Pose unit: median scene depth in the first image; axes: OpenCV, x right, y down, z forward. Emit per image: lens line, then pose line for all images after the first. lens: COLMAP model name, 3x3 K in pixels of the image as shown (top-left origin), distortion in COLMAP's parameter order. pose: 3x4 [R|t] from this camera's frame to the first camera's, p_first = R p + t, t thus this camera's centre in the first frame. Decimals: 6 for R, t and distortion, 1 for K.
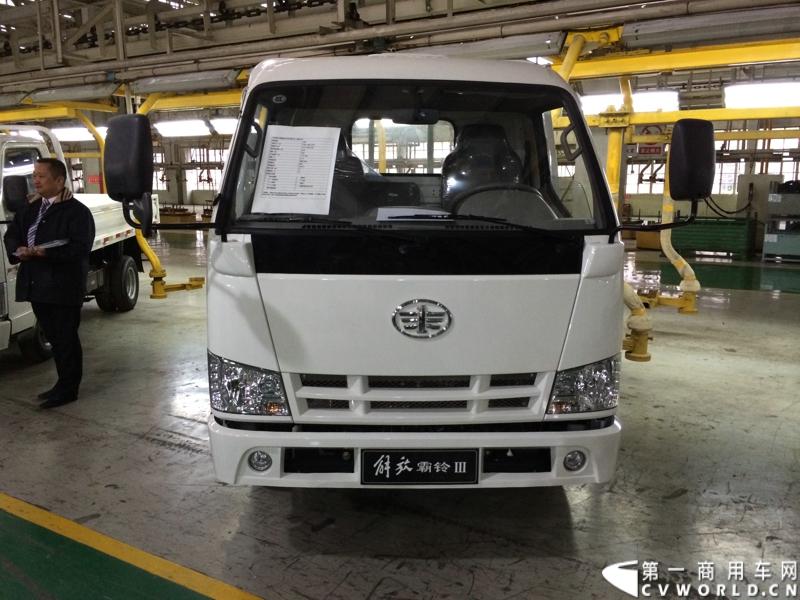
lens RADIAL K [[697.1, 0, 406.5], [0, 697.1, 298.8], [0, 0, 1]] dist [0.070072, -0.085437]
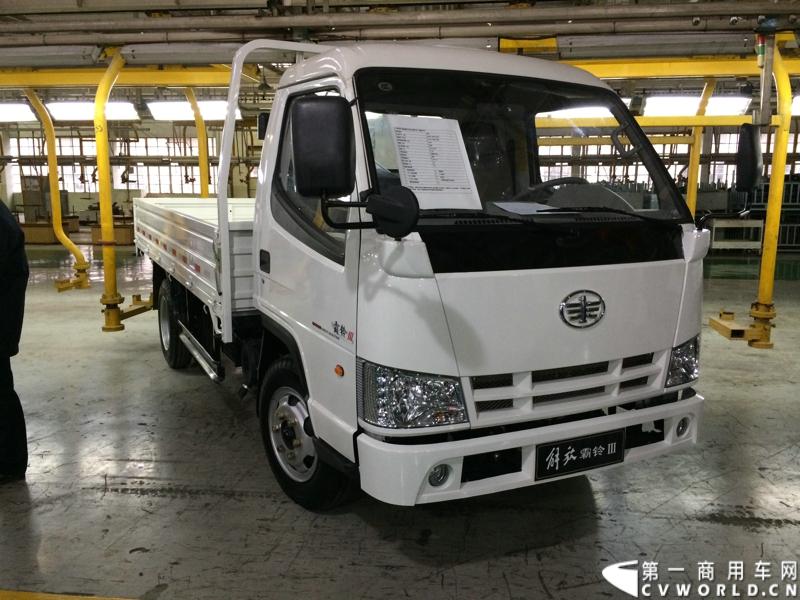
lens RADIAL K [[697.1, 0, 408.4], [0, 697.1, 299.7], [0, 0, 1]] dist [0.070072, -0.085437]
pose [[0.905273, -0.068968, 0.419194, -0.619373], [0.069608, 0.997479, 0.013787, -0.016443], [-0.419088, 0.016698, 0.907792, 0.169775]]
